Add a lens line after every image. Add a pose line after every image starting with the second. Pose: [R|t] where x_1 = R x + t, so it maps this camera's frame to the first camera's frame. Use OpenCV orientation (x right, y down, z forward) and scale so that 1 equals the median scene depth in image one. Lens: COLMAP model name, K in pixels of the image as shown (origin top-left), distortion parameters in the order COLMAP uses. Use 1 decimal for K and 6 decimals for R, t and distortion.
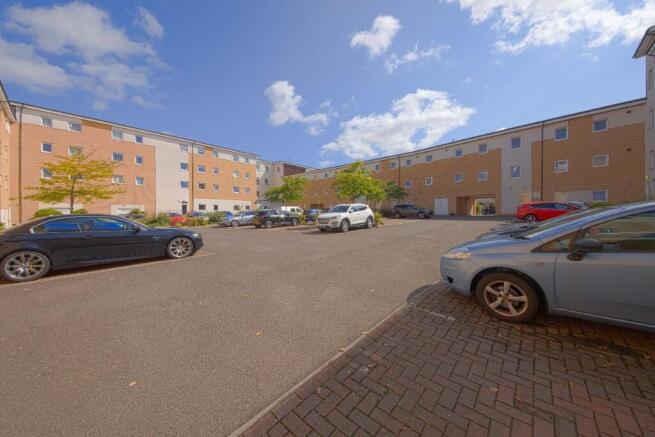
lens RADIAL K [[226.2, 0, 326.8], [0, 226.2, 215.9], [0, 0, 1]] dist [0.023450, -0.010165]
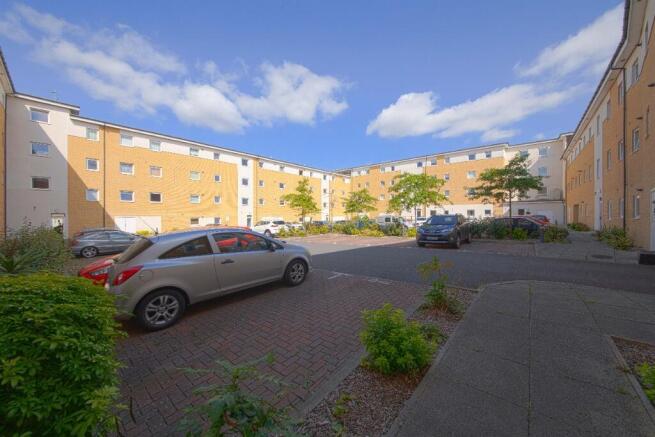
lens RADIAL K [[226.2, 0, 326.8], [0, 226.2, 215.9], [0, 0, 1]] dist [0.023450, -0.010165]
pose [[0.027674, -0.002554, -0.999614, 0.666962], [-0.006184, 0.999977, -0.002726, -0.022098], [0.999598, 0.006257, 0.027658, 0.564566]]
